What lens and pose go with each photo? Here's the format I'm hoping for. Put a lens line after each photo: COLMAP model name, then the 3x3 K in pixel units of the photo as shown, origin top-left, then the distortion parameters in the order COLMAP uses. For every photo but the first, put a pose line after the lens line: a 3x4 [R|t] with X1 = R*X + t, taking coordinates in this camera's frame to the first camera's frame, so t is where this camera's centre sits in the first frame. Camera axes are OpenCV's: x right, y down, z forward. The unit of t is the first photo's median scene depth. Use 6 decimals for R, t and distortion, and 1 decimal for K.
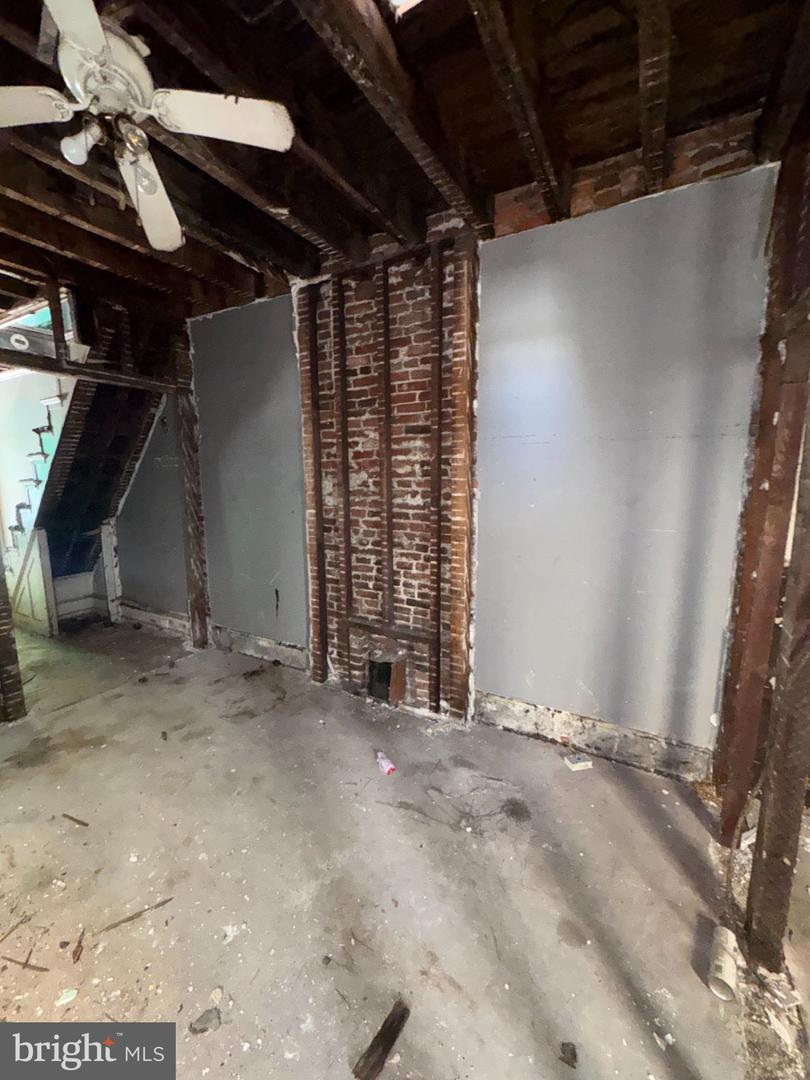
lens RADIAL K [[432.8, 0, 400.8], [0, 432.8, 539.1], [0, 0, 1]] dist [-0.003496, 0.000484]
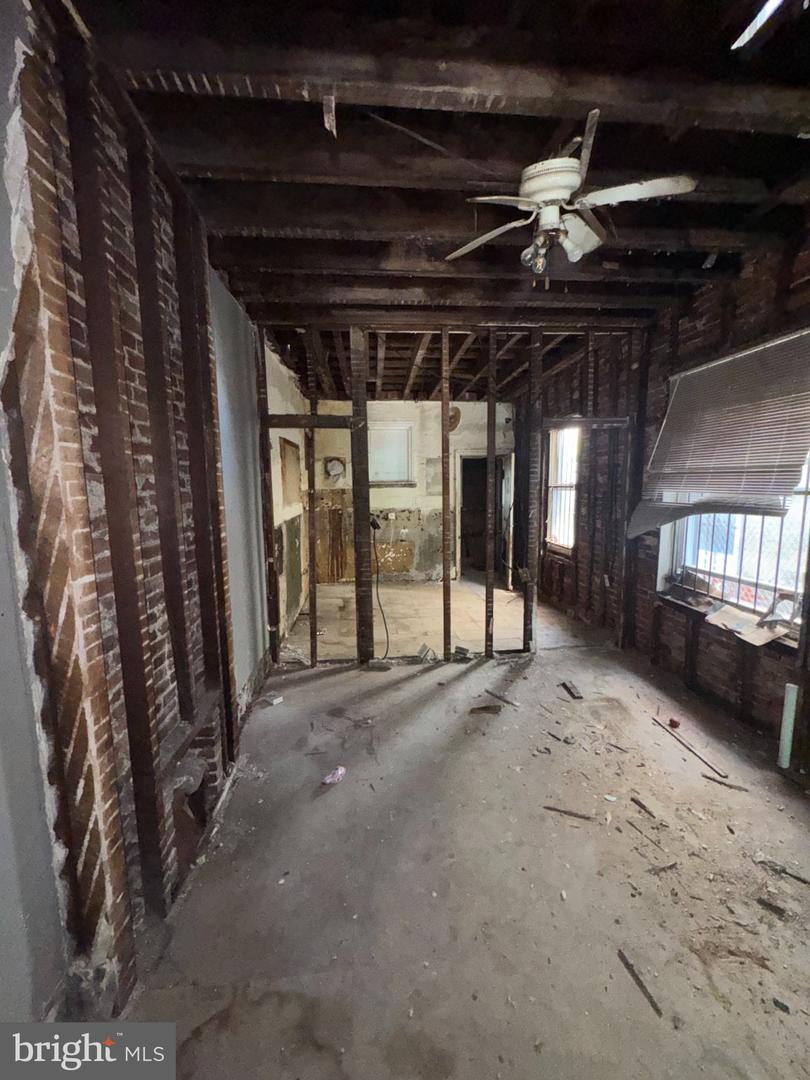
lens RADIAL K [[432.8, 0, 404.9], [0, 432.8, 540.3], [0, 0, 1]] dist [-0.003496, 0.000484]
pose [[-0.567689, -0.092368, 0.818045, -0.674120], [0.137863, 0.968987, 0.205082, -0.138873], [-0.811618, 0.229201, -0.537349, 0.976557]]
